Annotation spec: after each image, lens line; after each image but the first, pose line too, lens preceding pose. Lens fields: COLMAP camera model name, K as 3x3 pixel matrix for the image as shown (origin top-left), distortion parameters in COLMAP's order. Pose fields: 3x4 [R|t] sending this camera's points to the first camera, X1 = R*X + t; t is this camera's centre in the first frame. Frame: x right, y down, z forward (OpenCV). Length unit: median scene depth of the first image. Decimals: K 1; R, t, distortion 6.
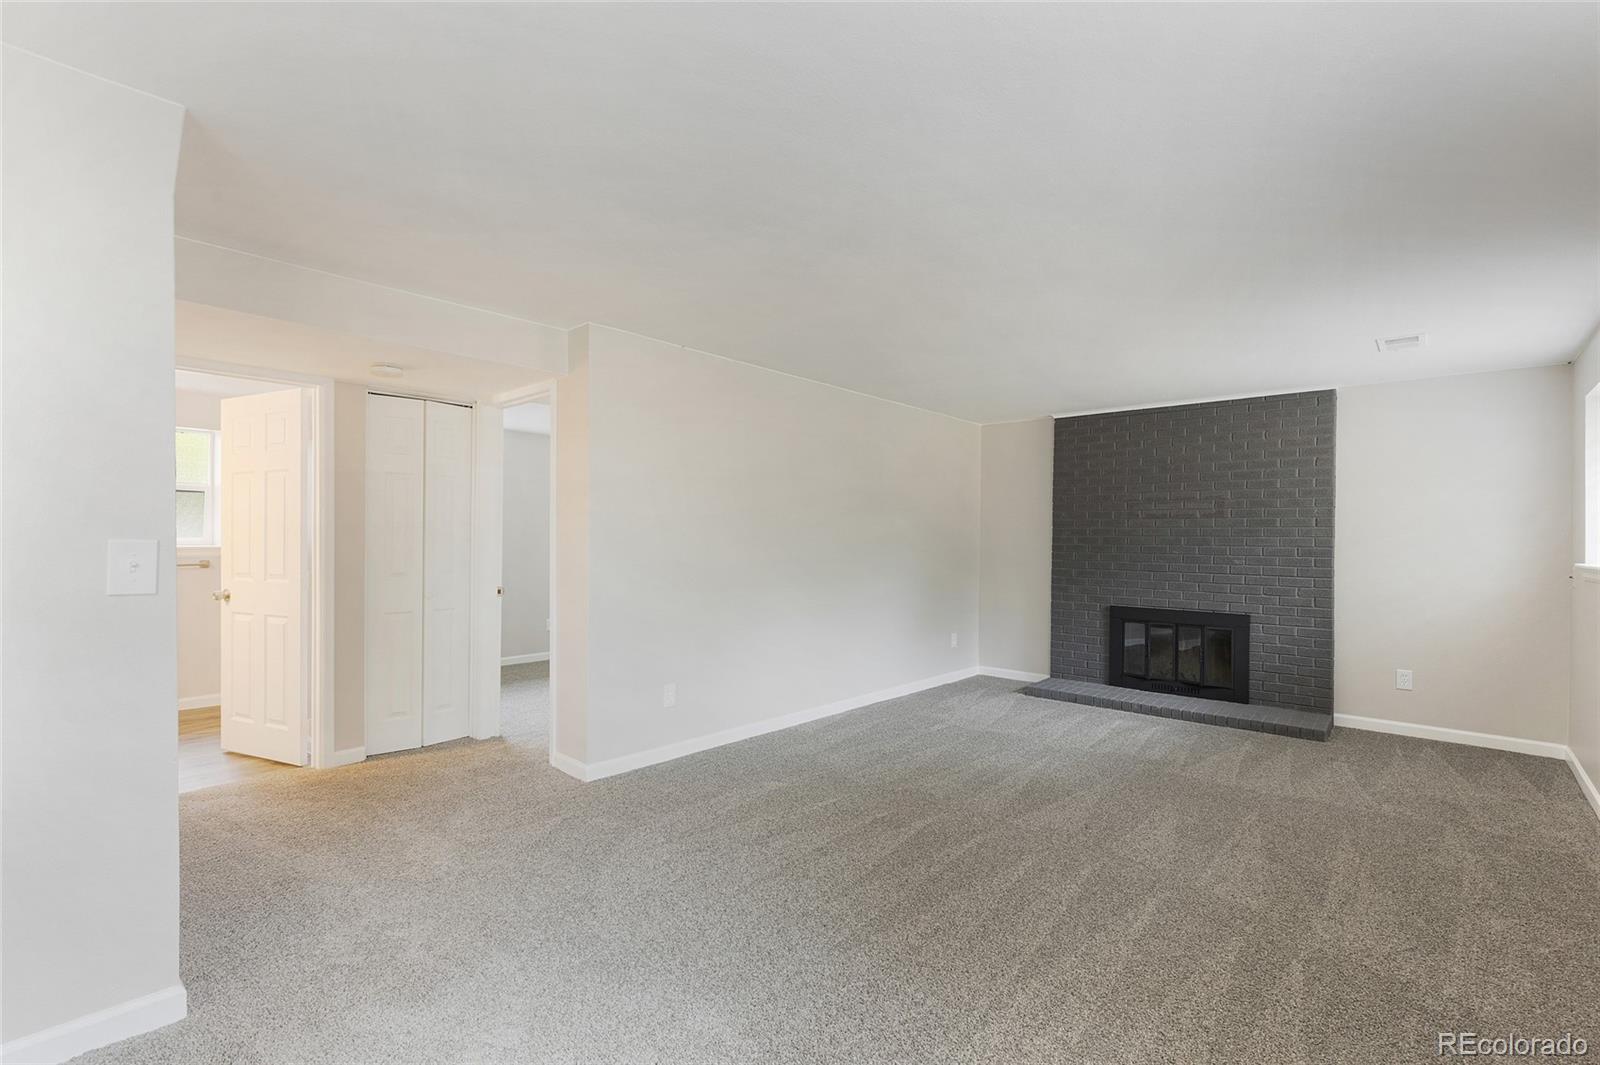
lens RADIAL K [[711.8, 0, 800.0], [0, 711.8, 532.5], [0, 0, 1]] dist [-0.000023, -0.000541]
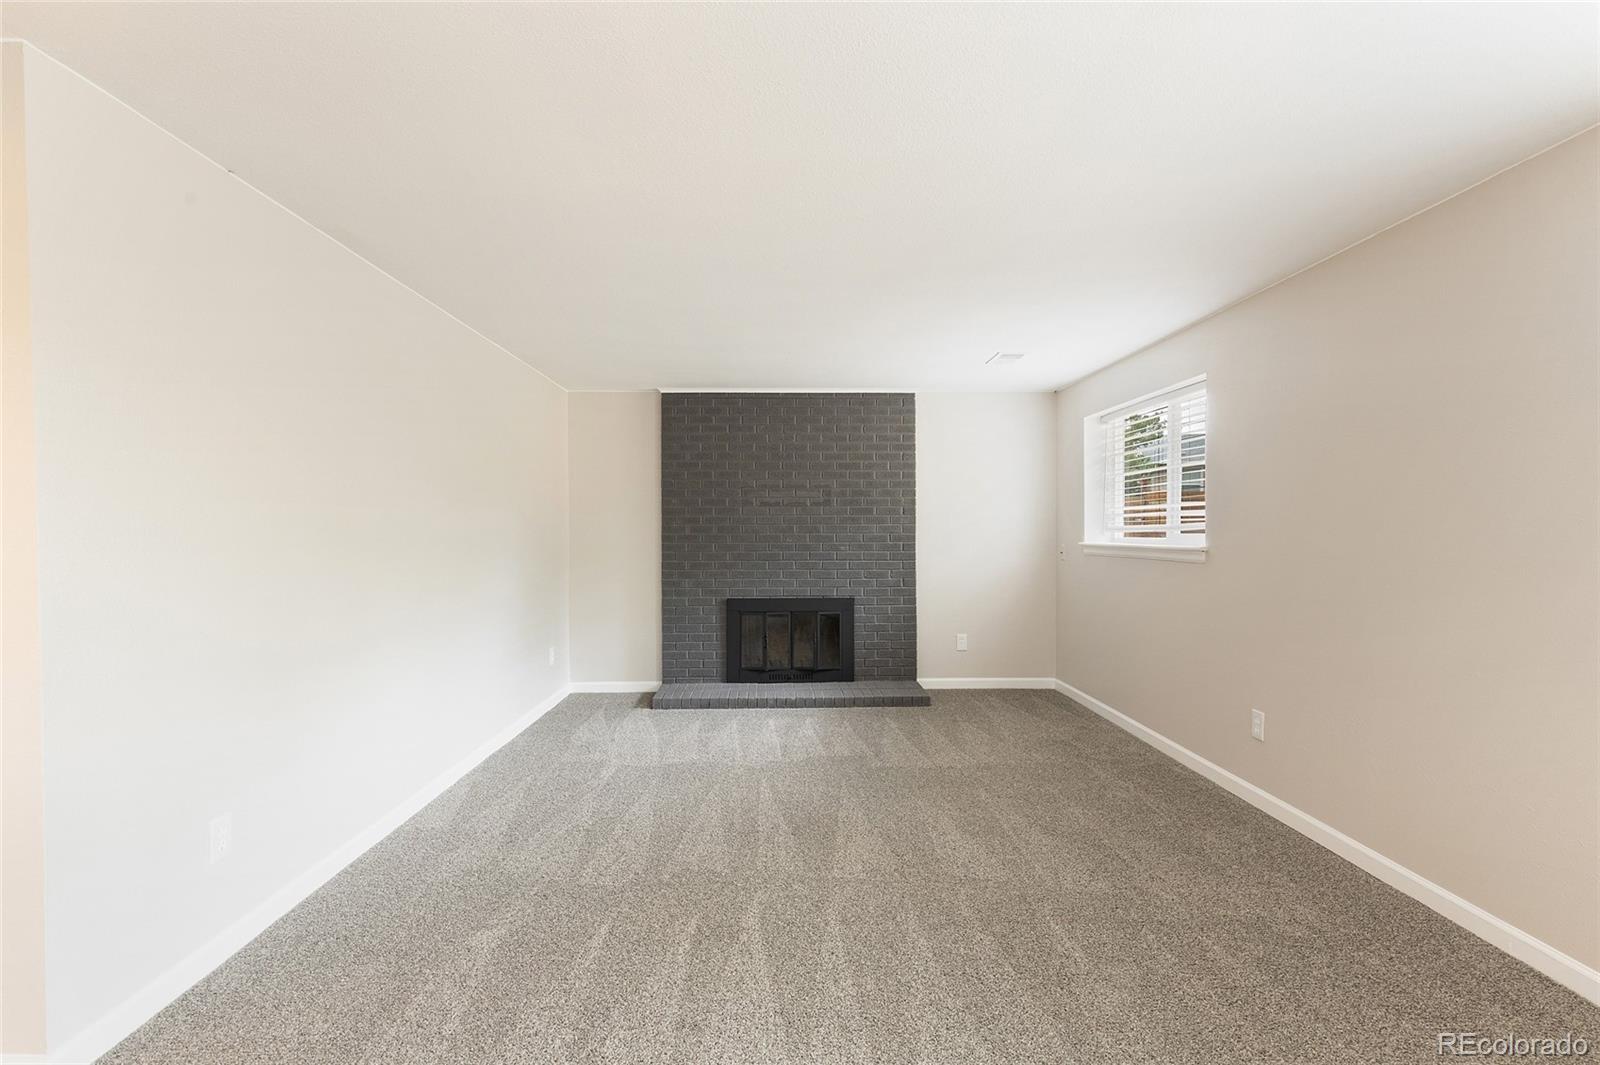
lens RADIAL K [[746.4, 0, 800.0], [0, 746.4, 532.5], [0, 0, 1]] dist [-0.000105, -0.000474]
pose [[0.736685, -0.016992, 0.676023, -0.178238], [0.005655, 0.999804, 0.018967, -0.003013], [-0.676213, -0.010149, 0.736636, 0.233538]]
